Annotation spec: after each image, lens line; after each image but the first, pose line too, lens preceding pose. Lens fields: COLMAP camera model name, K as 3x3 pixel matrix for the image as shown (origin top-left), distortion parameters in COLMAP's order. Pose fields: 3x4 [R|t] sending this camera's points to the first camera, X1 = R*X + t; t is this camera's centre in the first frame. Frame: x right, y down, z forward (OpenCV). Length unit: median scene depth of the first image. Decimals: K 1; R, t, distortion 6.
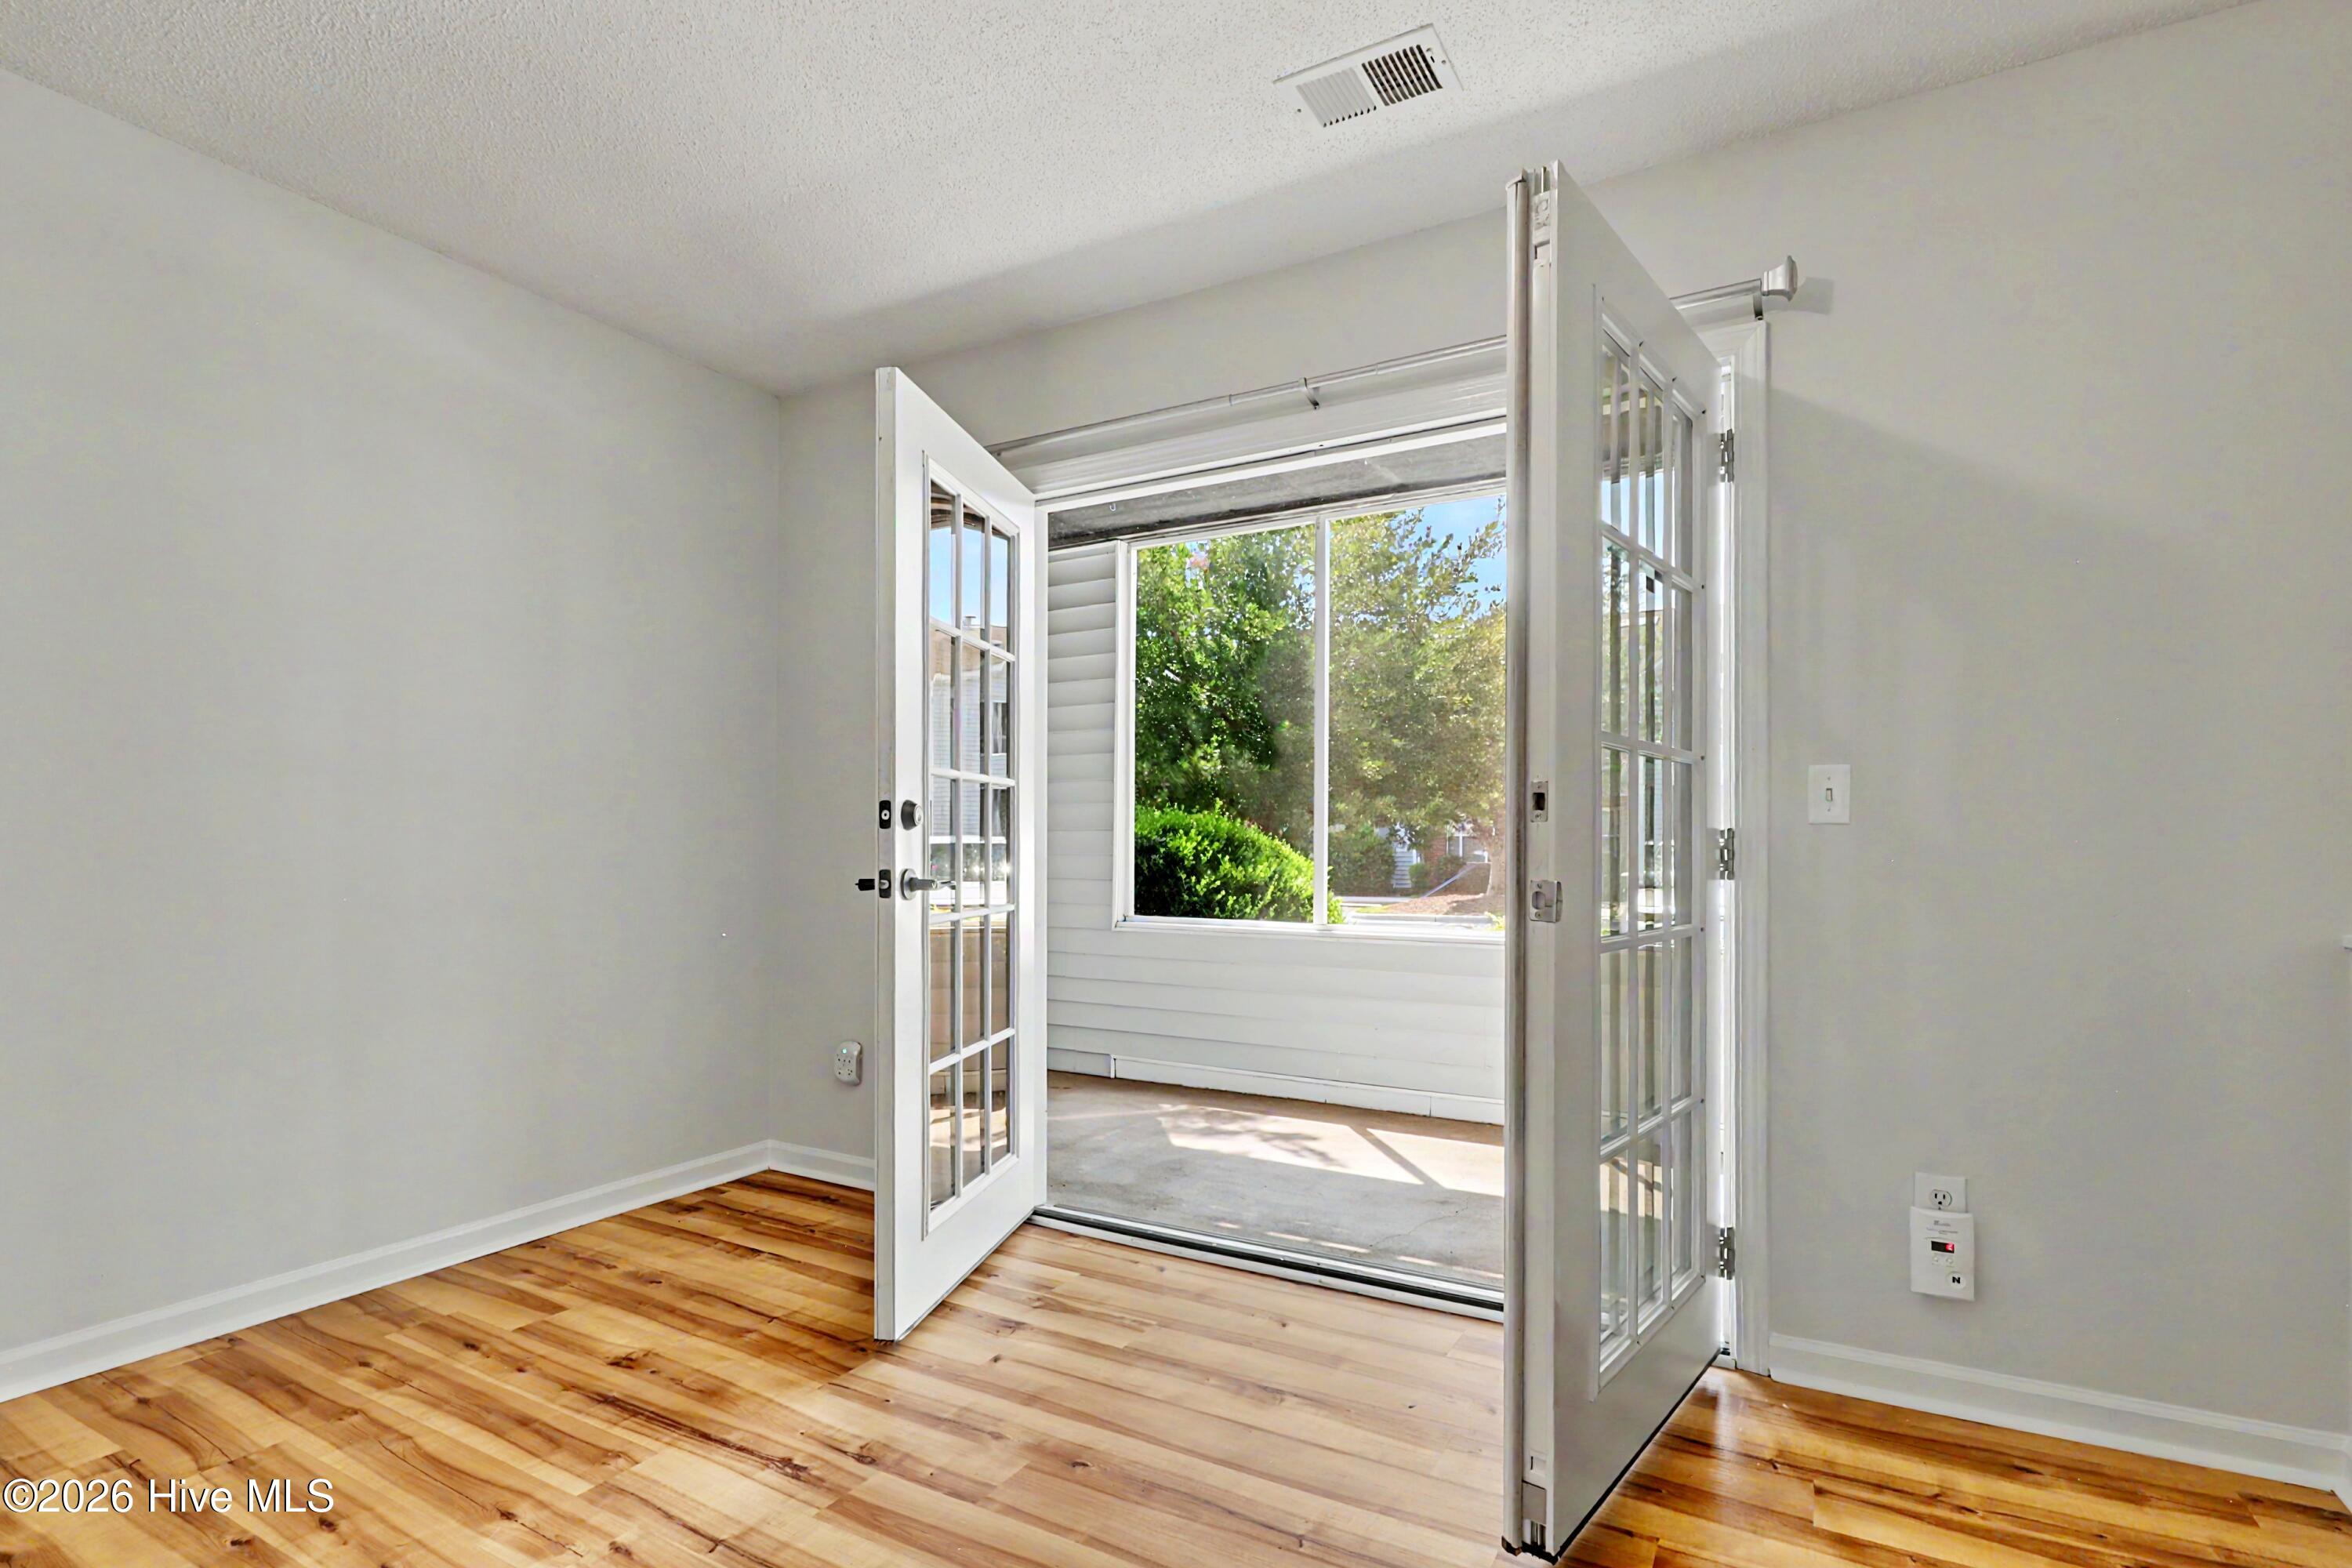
lens RADIAL K [[1148.6, 0, 1156.4], [0, 1148.6, 852.5], [0, 0, 1]] dist [0.004147, 0.000914]
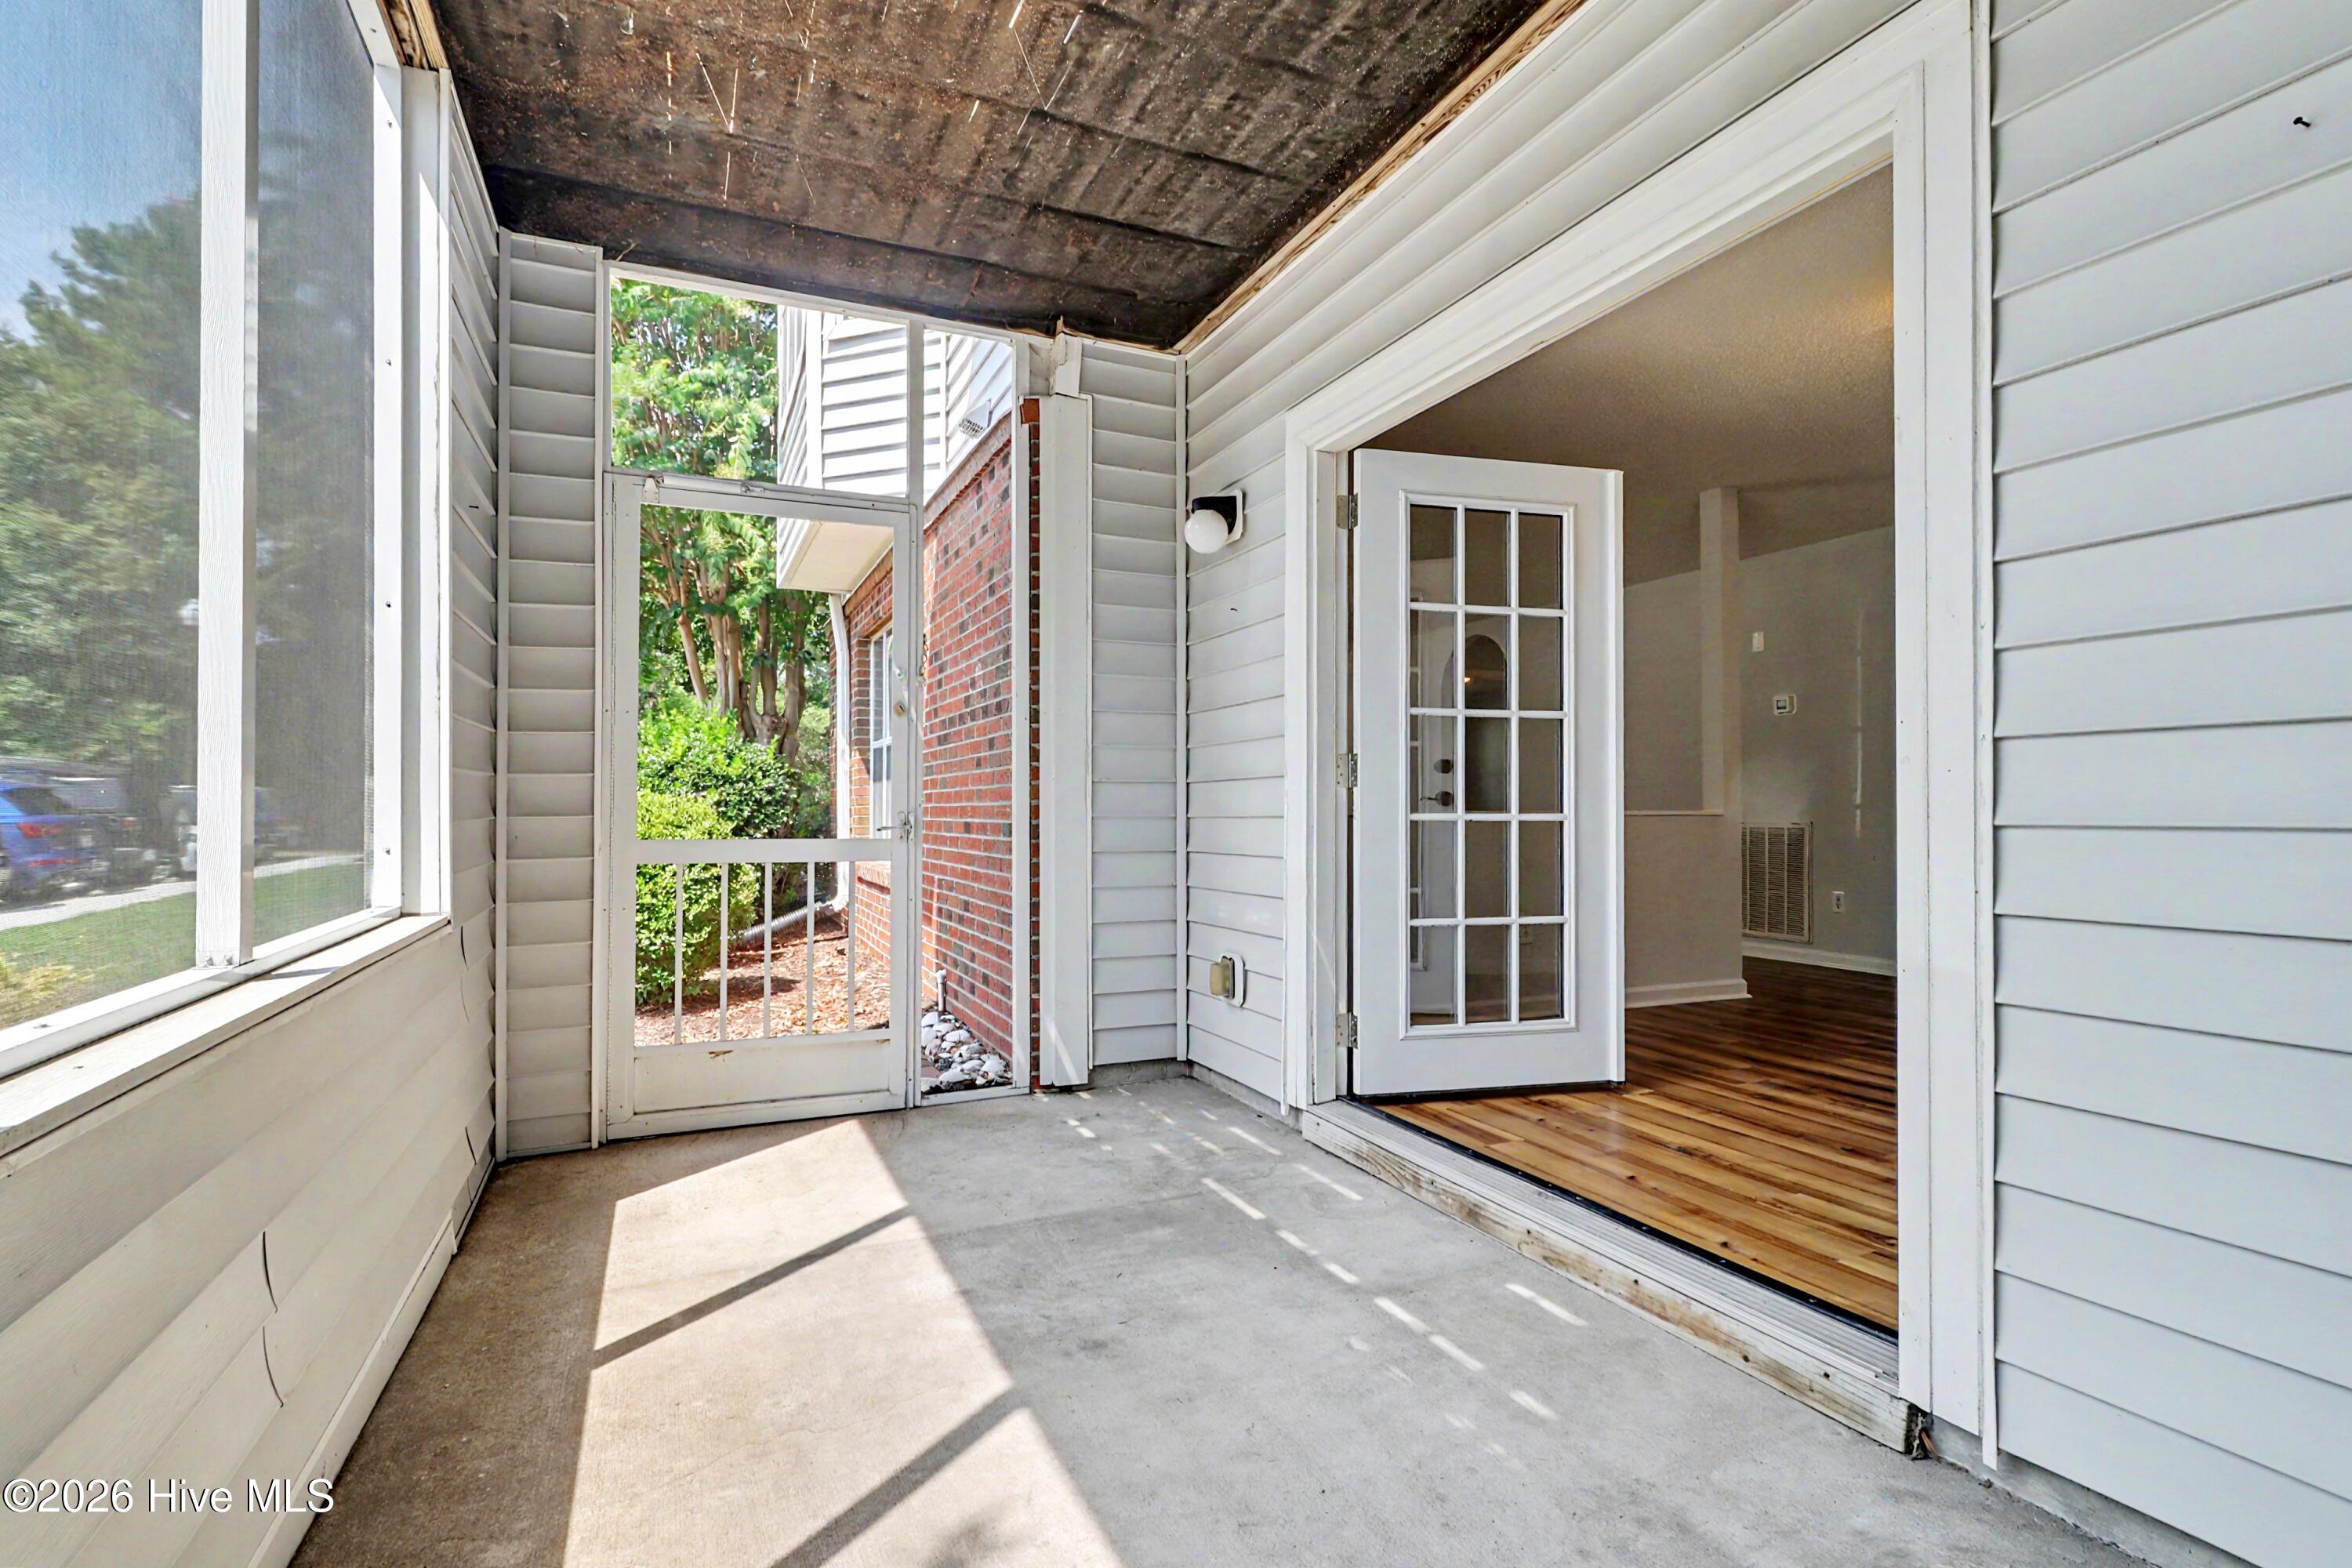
lens RADIAL K [[1109.1, 0, 1156.2], [0, 1109.1, 781.2], [0, 0, 1]] dist [0.002072, 0.000169]
pose [[-0.799099, 0.009496, 0.601125, -0.189810], [-0.005127, 0.999731, -0.022608, 0.049050], [-0.601178, -0.021148, -0.798835, 2.321438]]
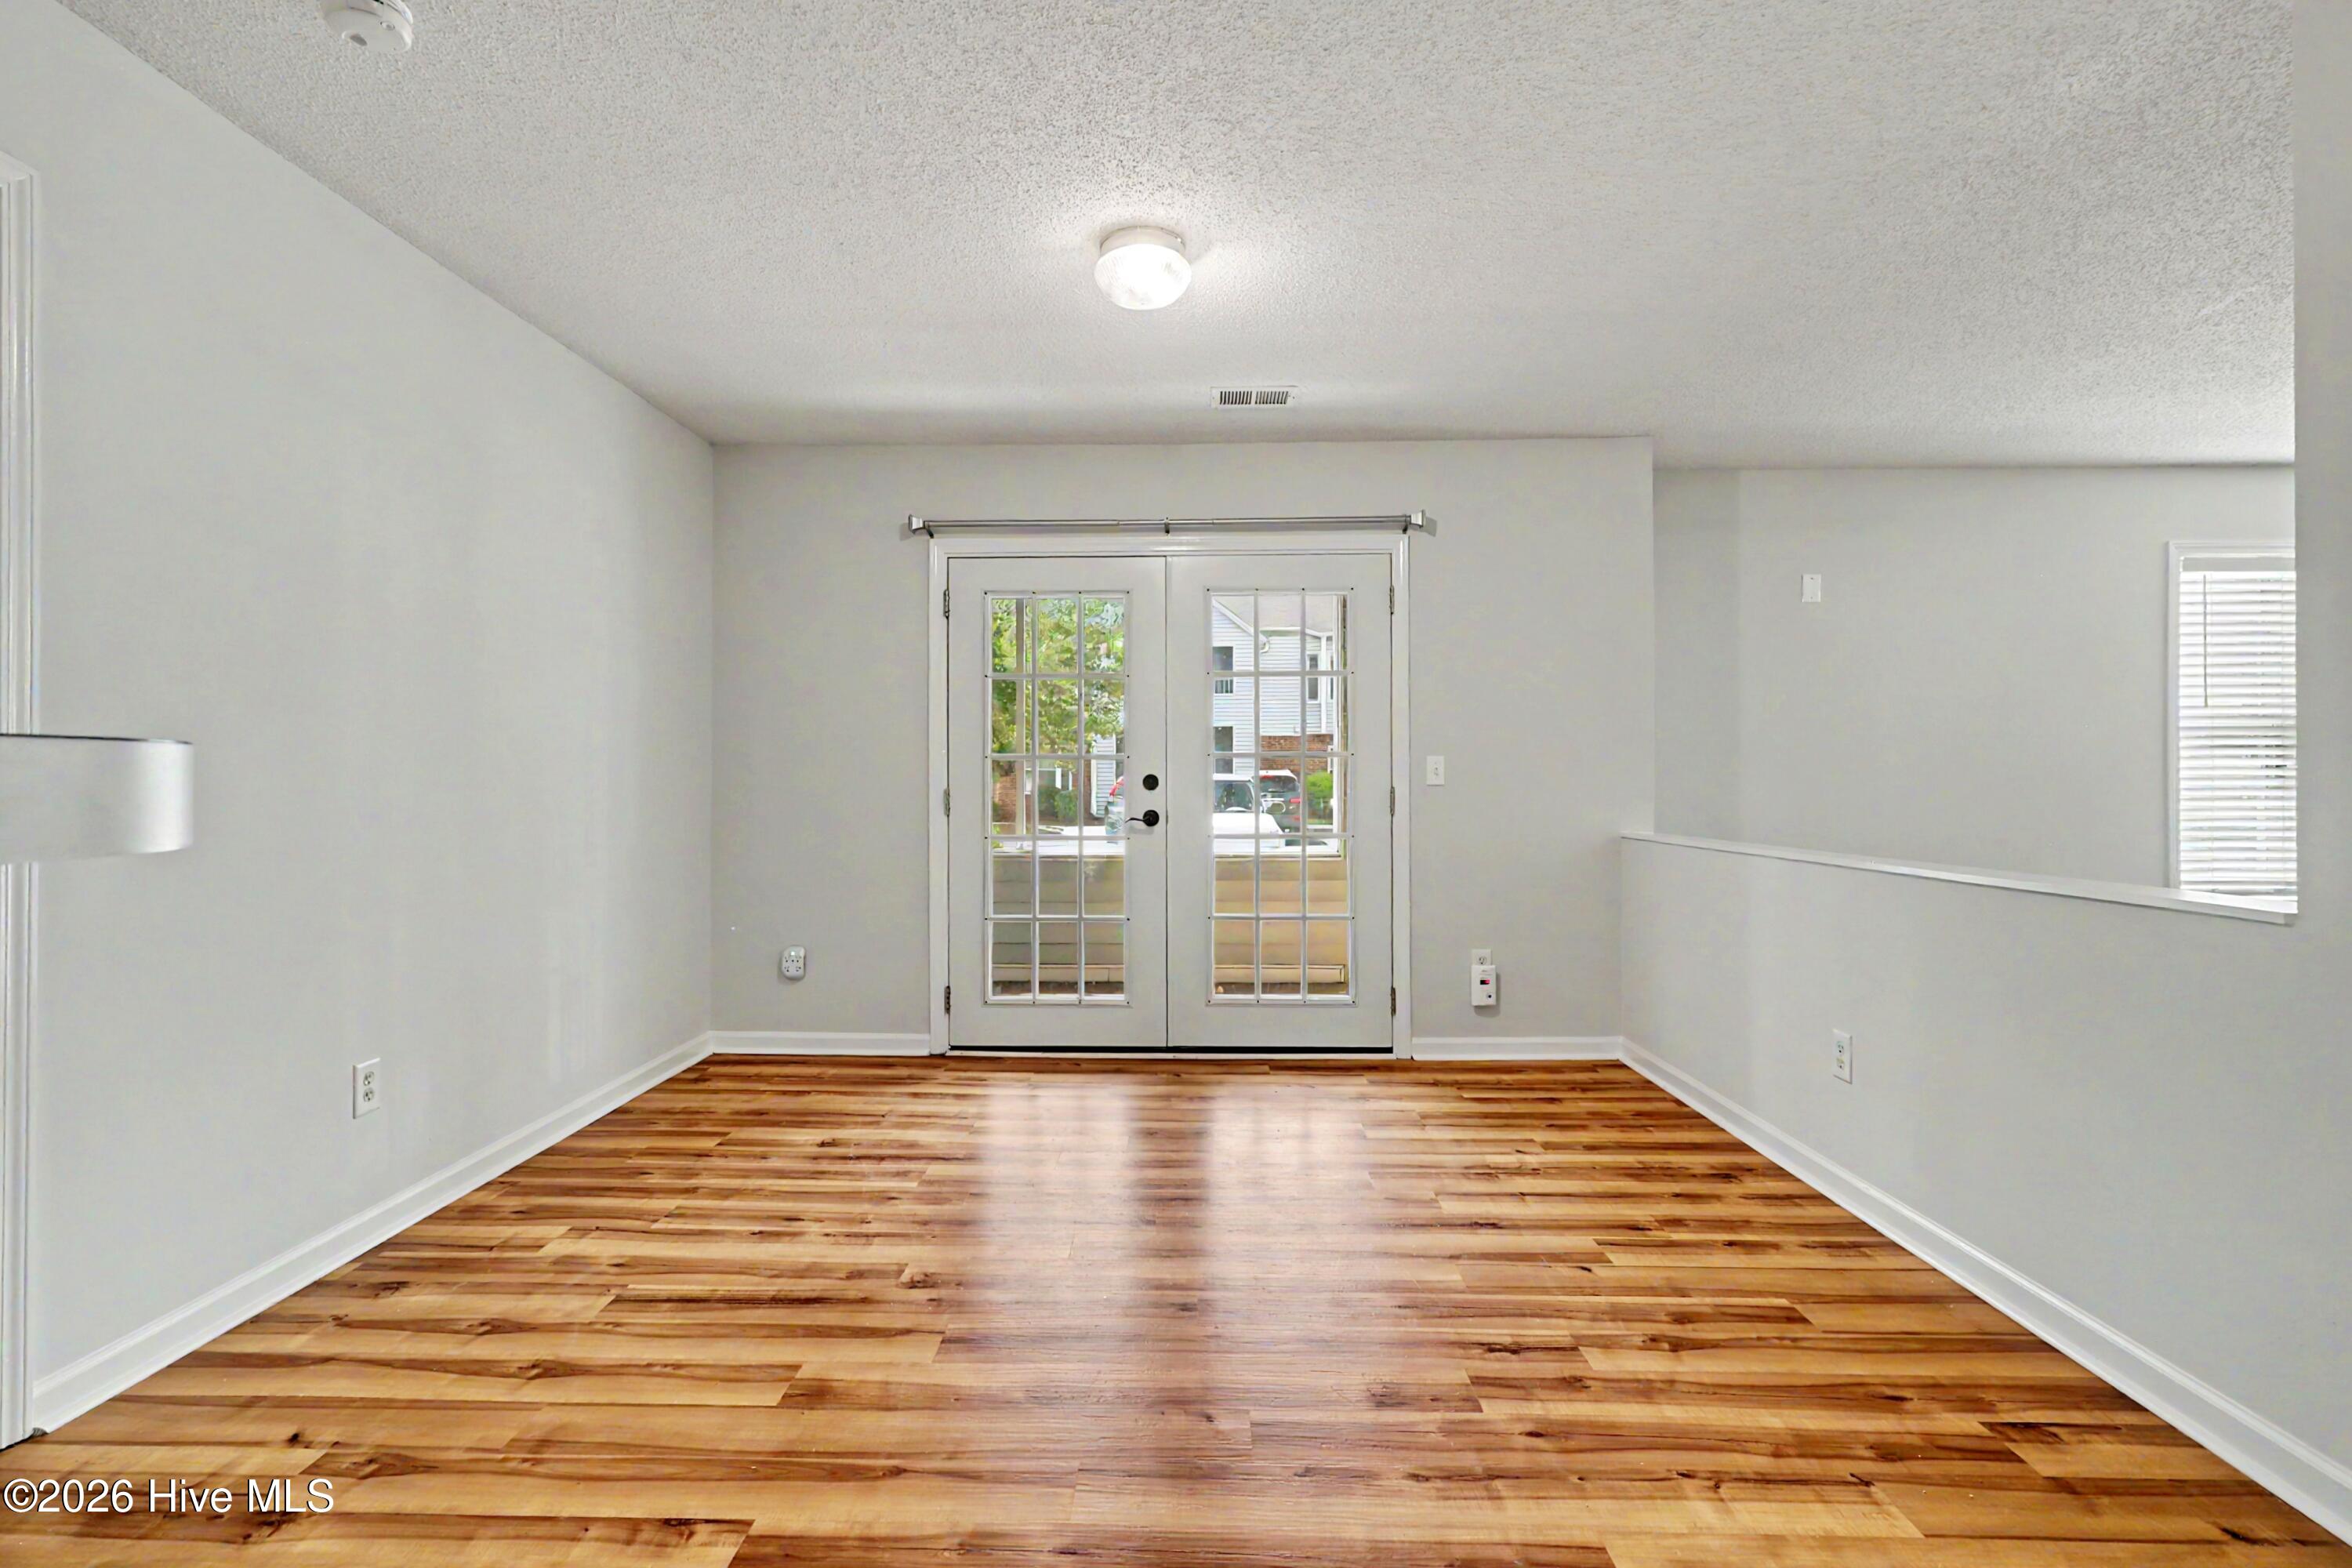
lens RADIAL K [[1119.5, 0, 1169.0], [0, 1119.5, 784.8], [0, 0, 1]] dist [0.000660, 0.000067]
pose [[0.879348, -0.007999, 0.476112, -0.746602], [0.005145, 0.999960, 0.007297, -0.040372], [-0.476151, -0.003967, 0.879354, -0.503725]]
